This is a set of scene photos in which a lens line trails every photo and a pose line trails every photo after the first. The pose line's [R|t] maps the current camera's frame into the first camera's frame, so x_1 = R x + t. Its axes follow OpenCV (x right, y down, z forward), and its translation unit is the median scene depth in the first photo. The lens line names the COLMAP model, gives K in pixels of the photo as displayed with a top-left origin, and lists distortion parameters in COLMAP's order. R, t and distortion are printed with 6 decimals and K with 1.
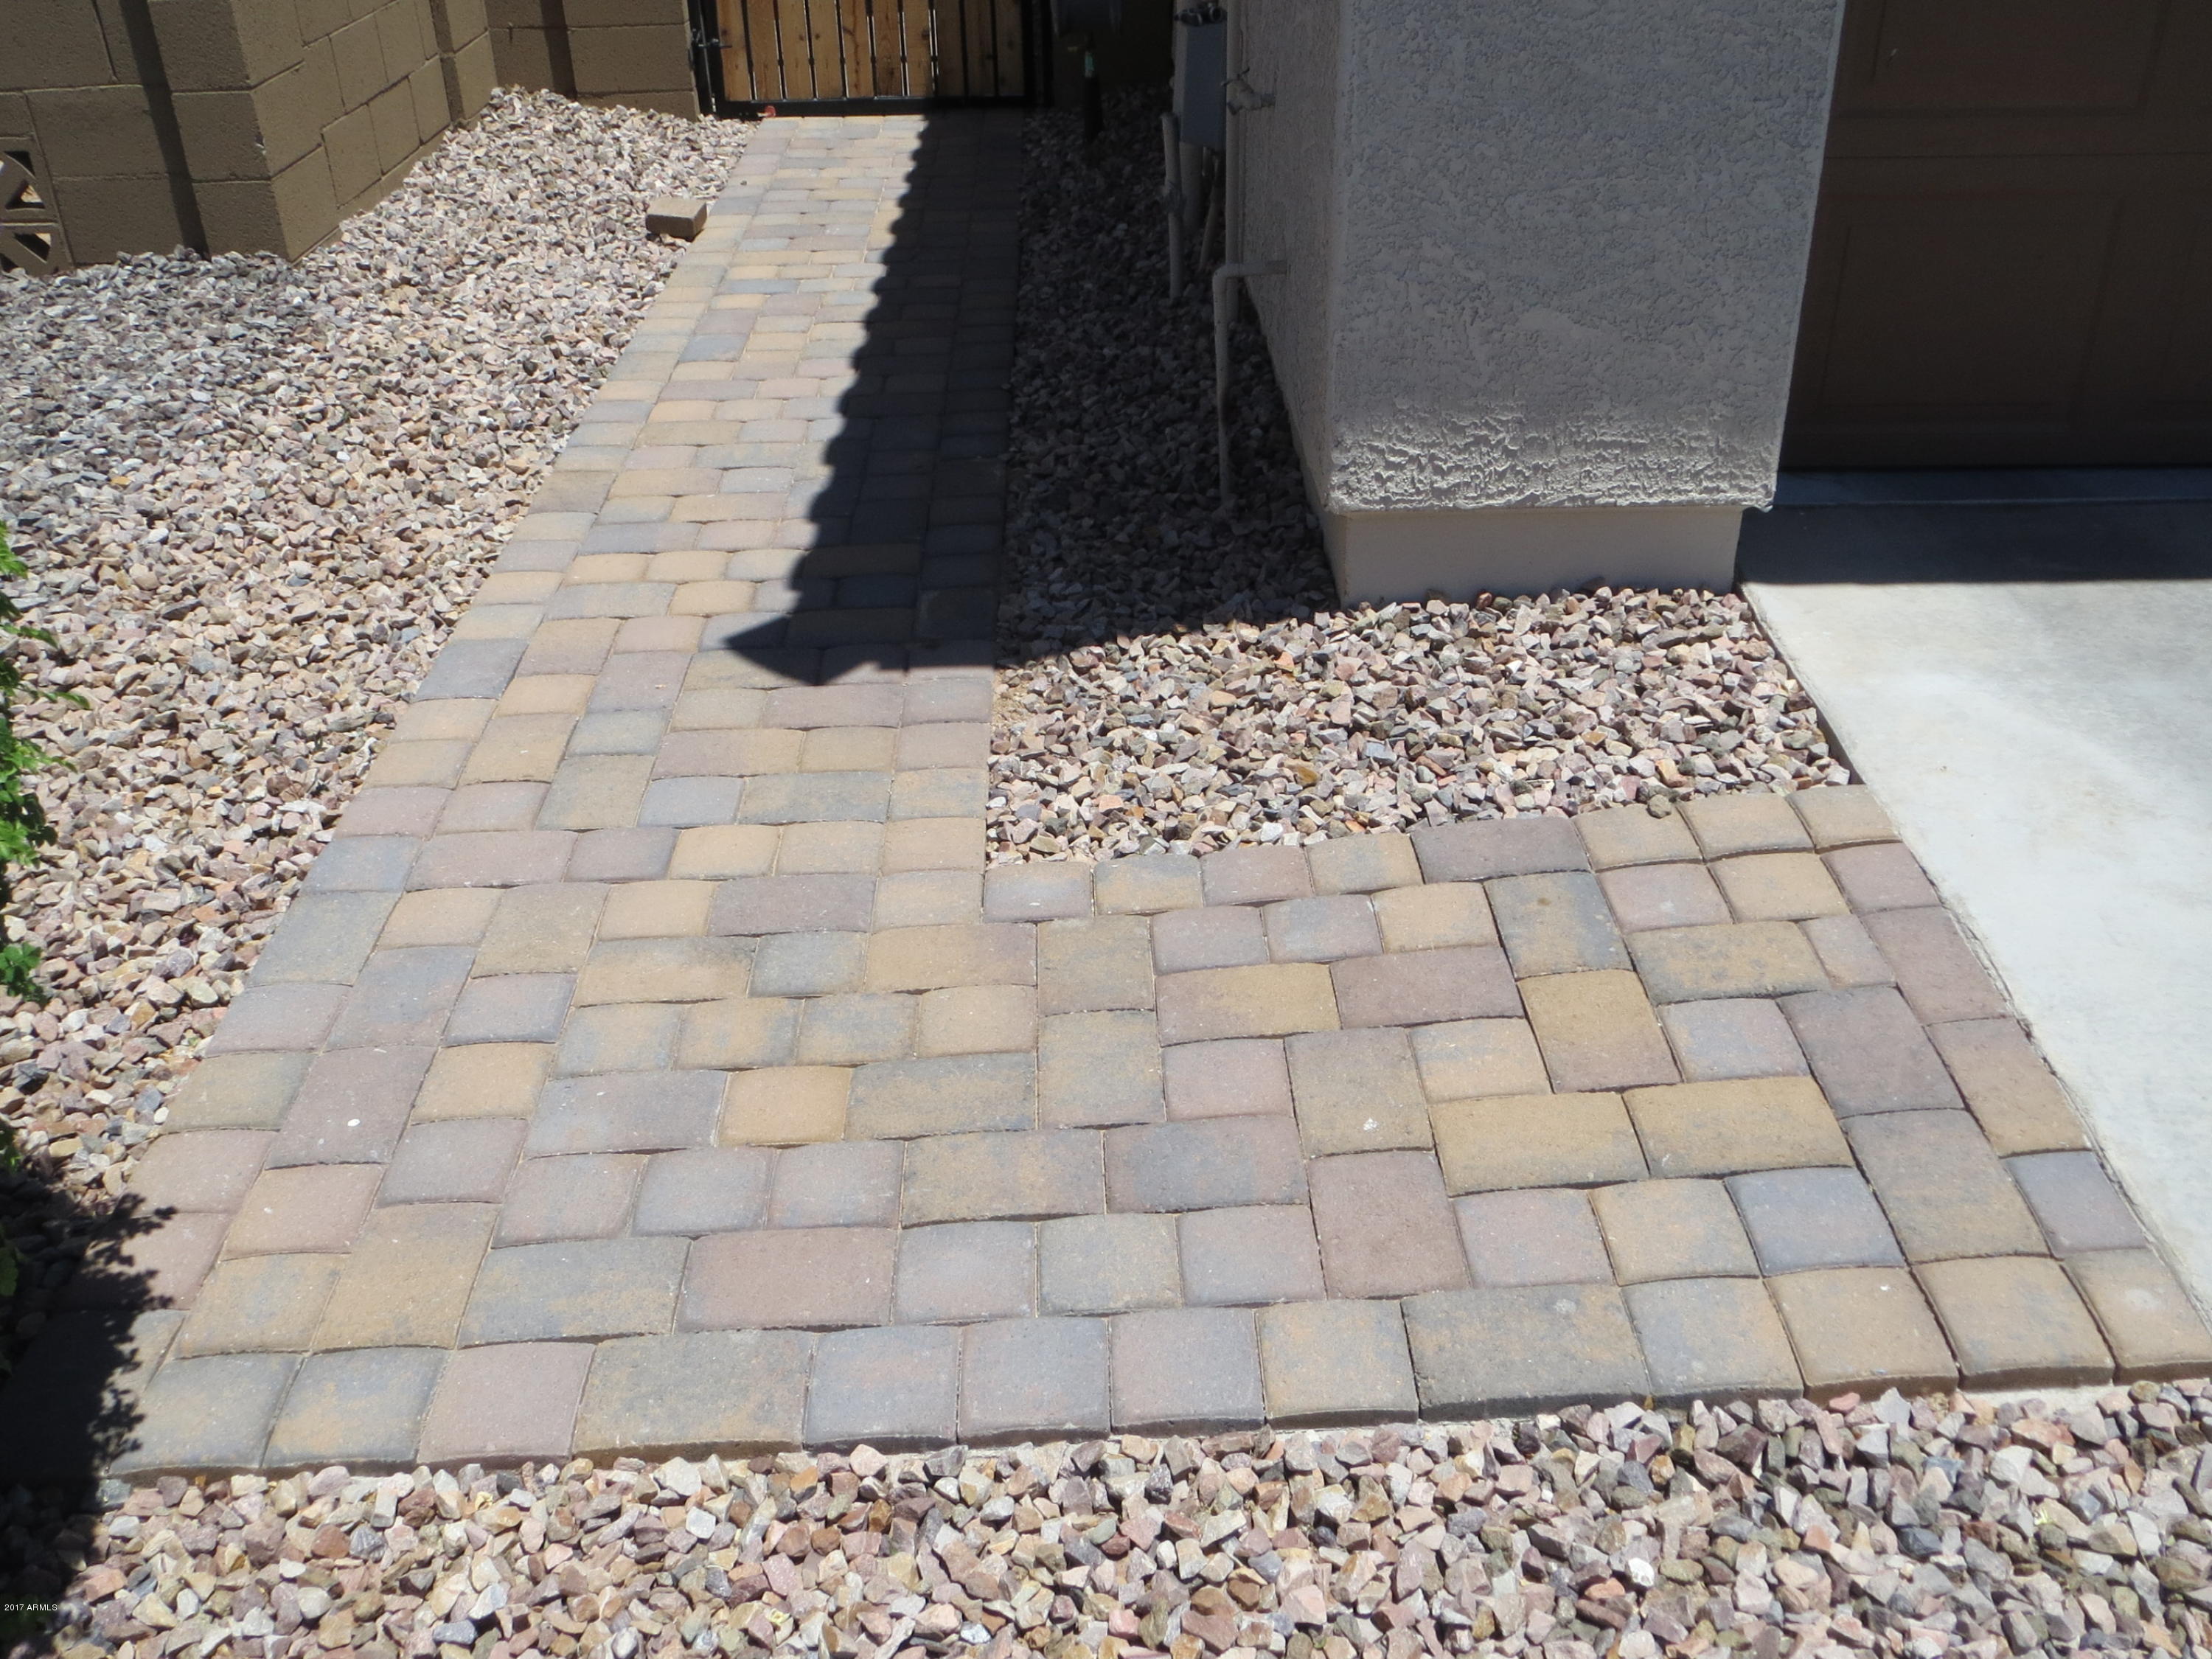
lens RADIAL K [[1978.7, 0, 1146.2], [0, 1978.7, 828.5], [0, 0, 1]] dist [-0.041316, 0.026687]
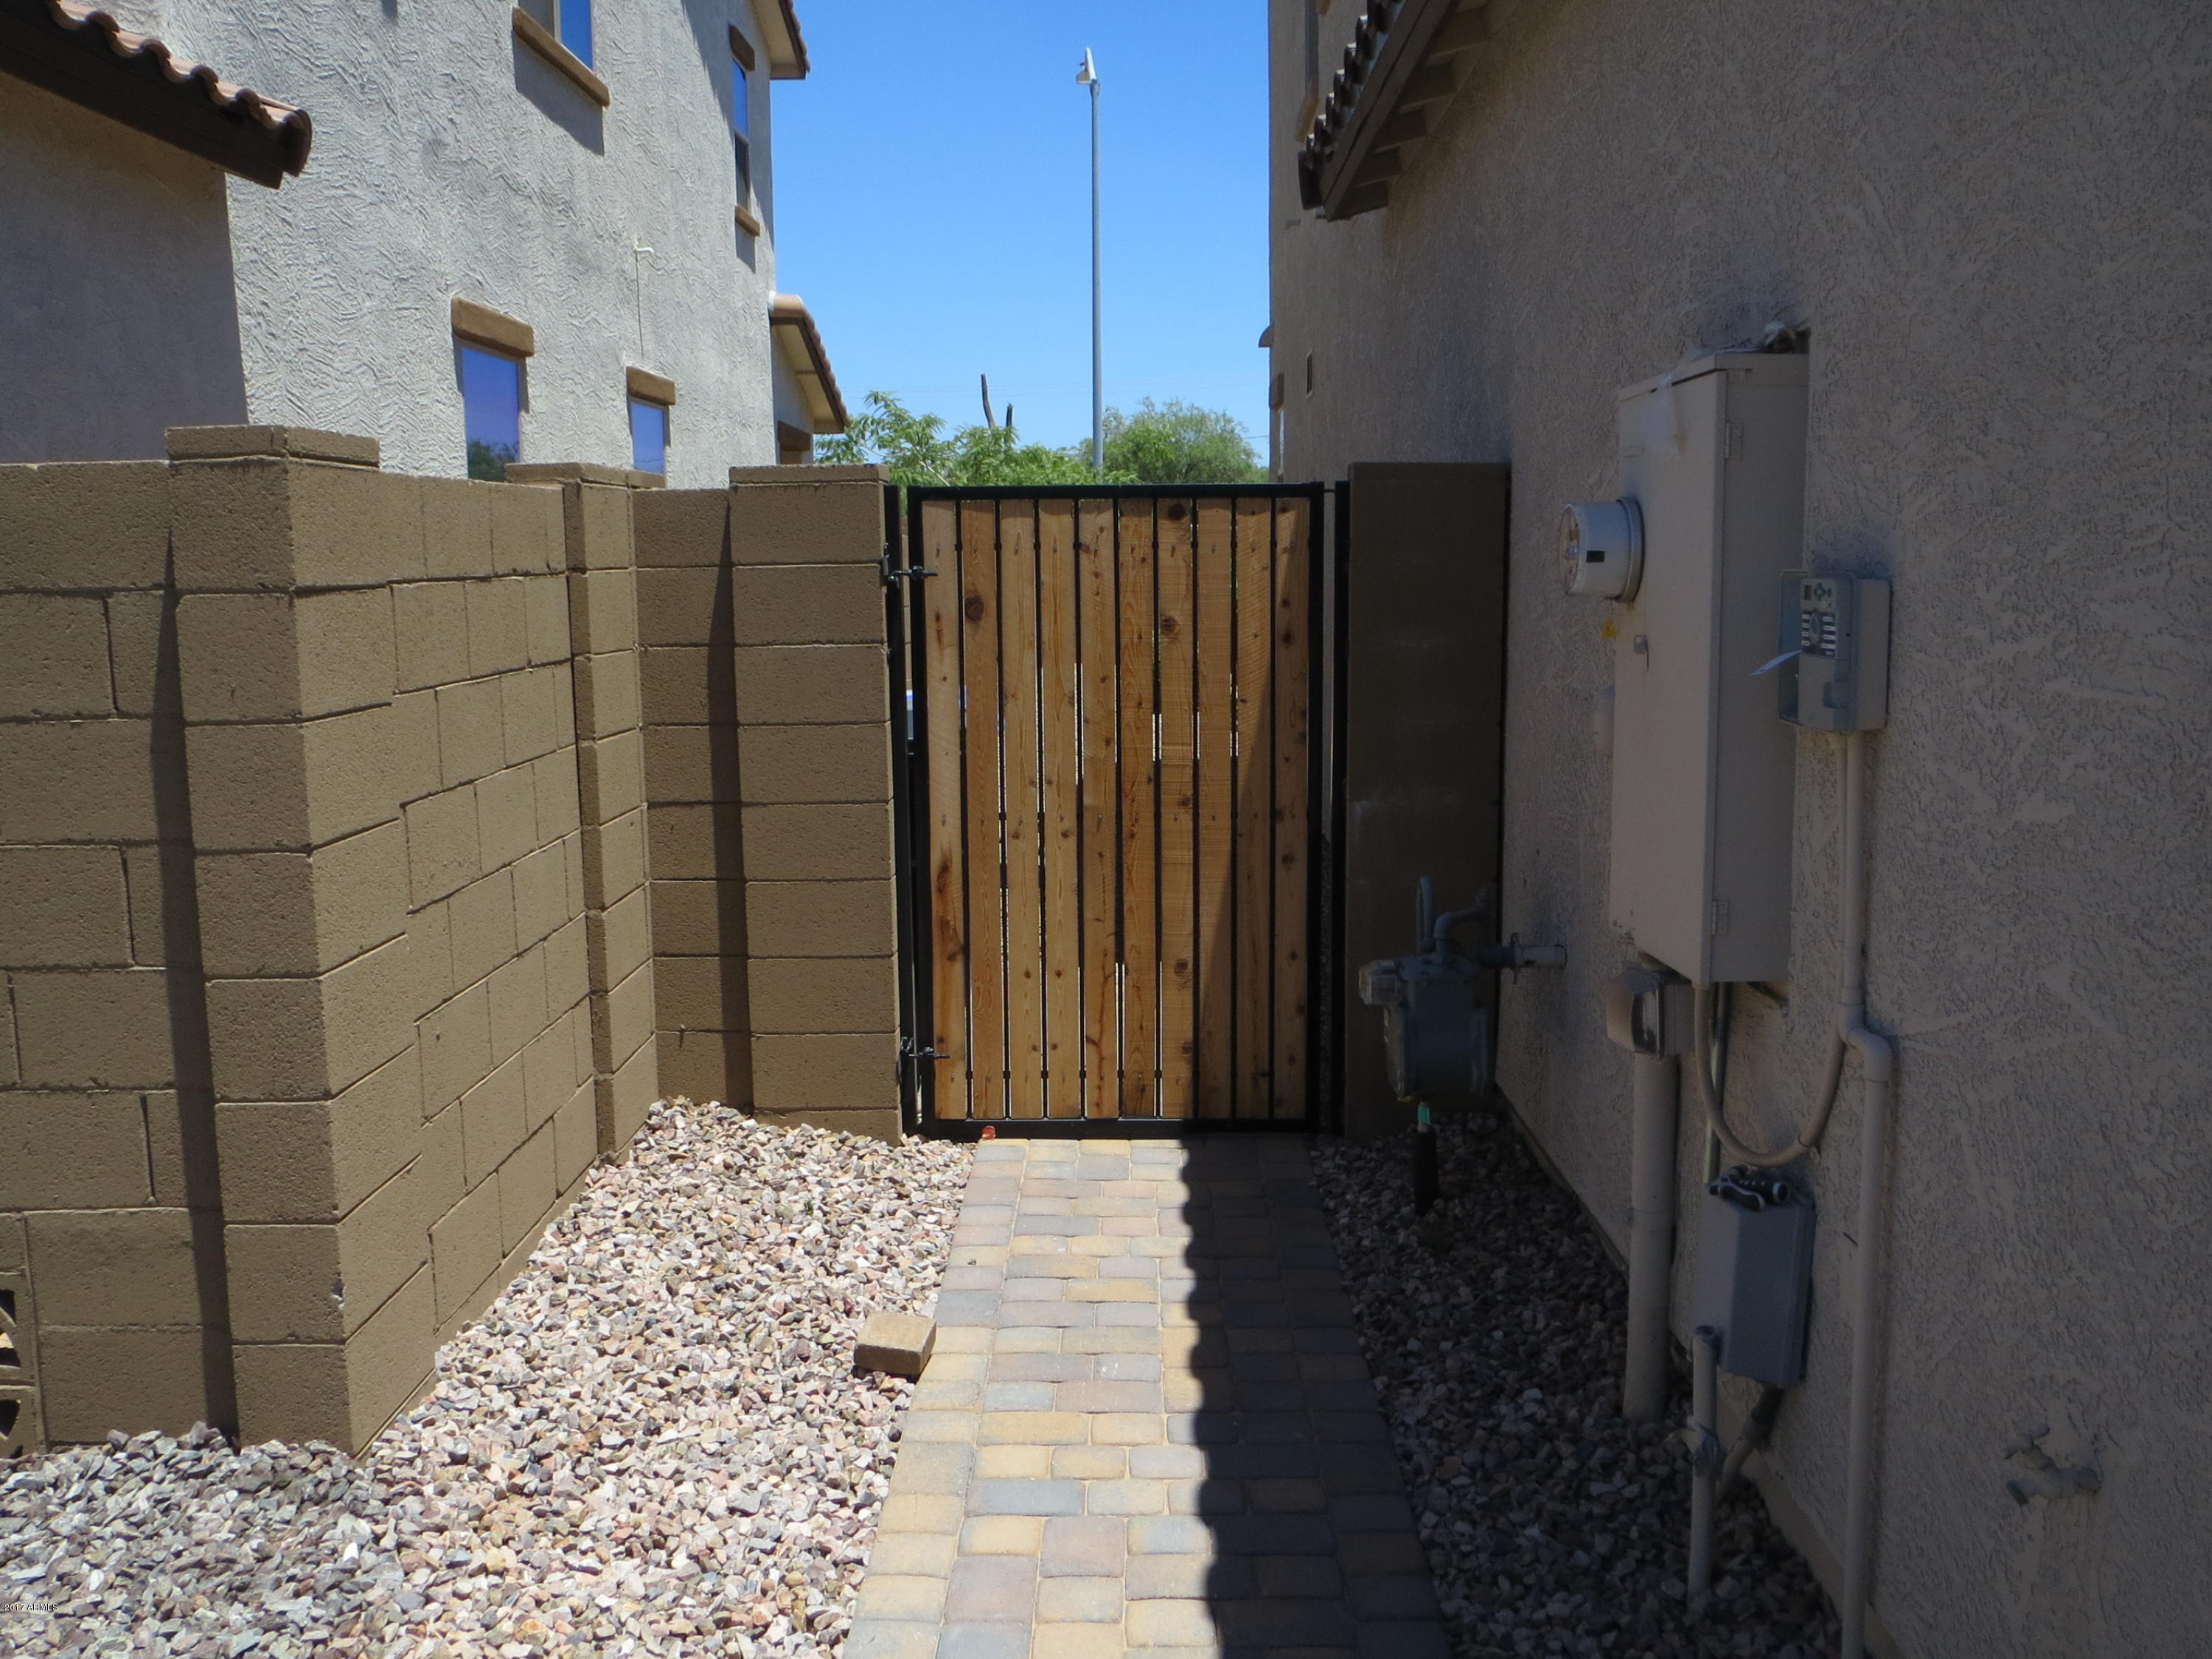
lens RADIAL K [[1978.7, 0, 1146.2], [0, 1978.7, 828.5], [0, 0, 1]] dist [-0.041316, 0.026687]
pose [[0.999210, 0.012523, -0.037729, -0.113973], [-0.026279, 0.920220, -0.390518, -0.191718], [0.029828, 0.391201, 0.919822, 0.243476]]
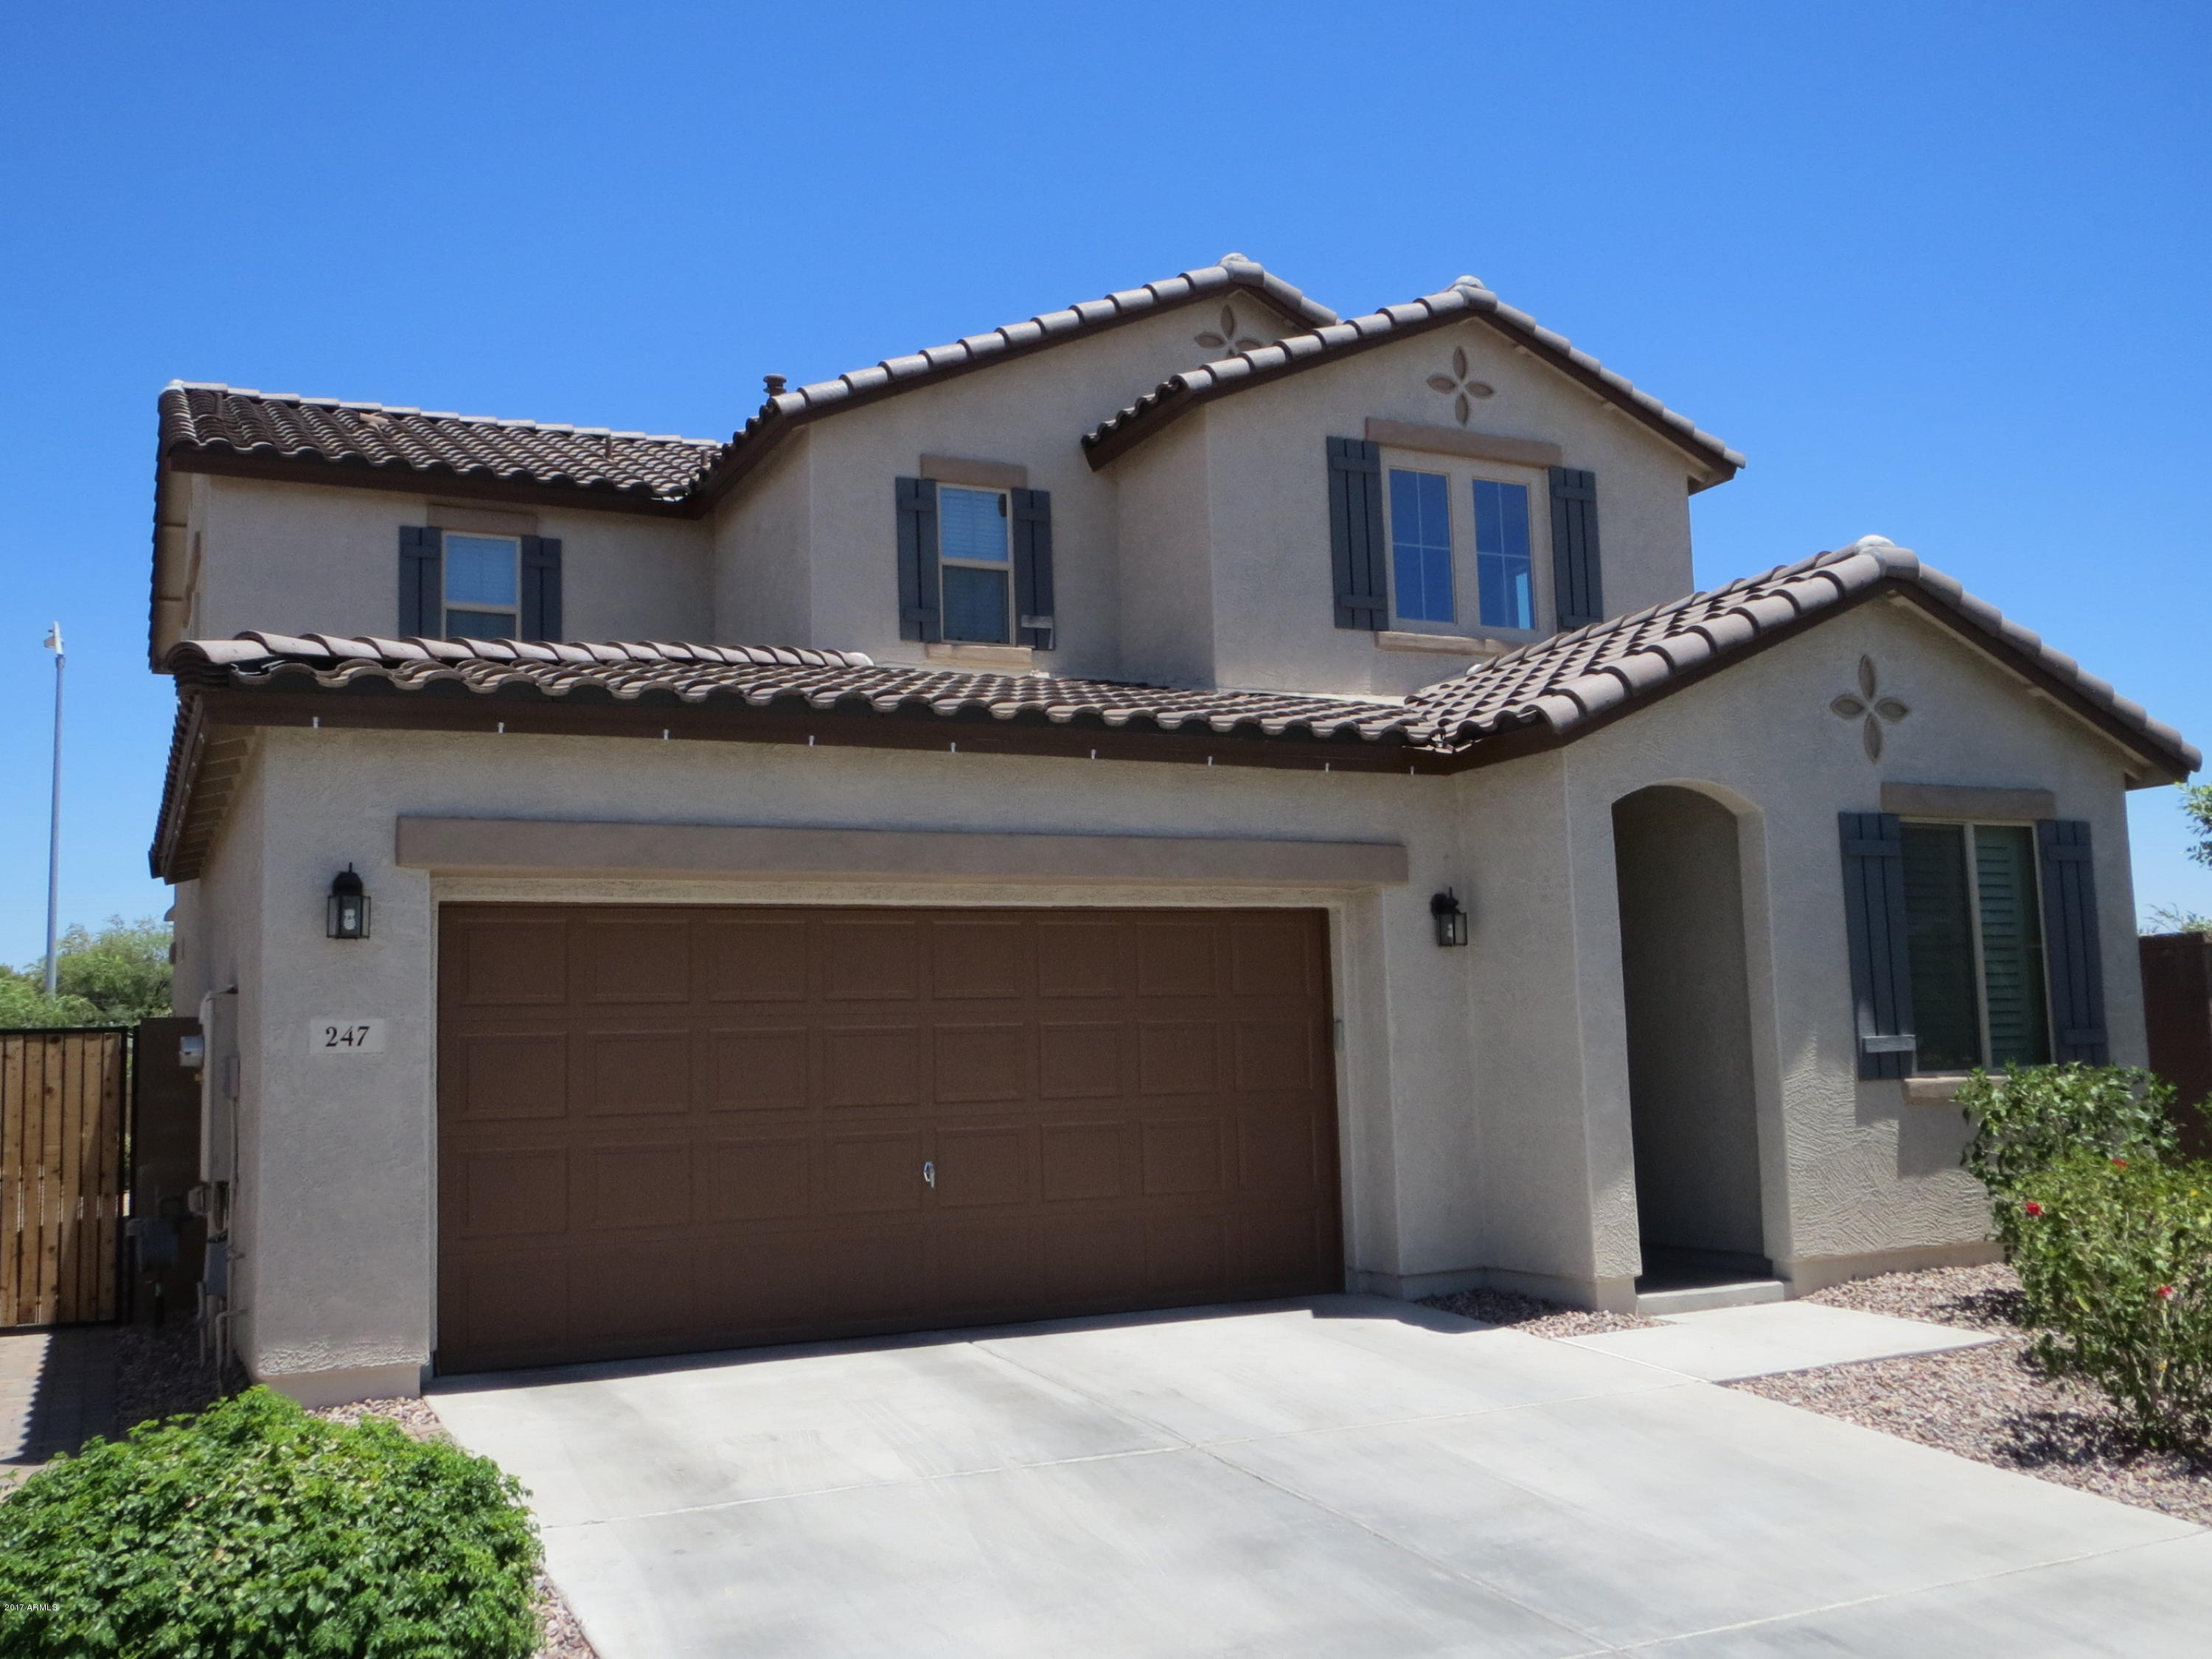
lens RADIAL K [[1978.7, 0, 1146.2], [0, 1978.7, 828.5], [0, 0, 1]] dist [-0.041316, 0.026687]
pose [[0.904342, 0.032758, 0.425550, 0.013697], [0.235006, 0.794082, -0.560541, 0.538229], [-0.356284, 0.606928, 0.710423, -0.938742]]
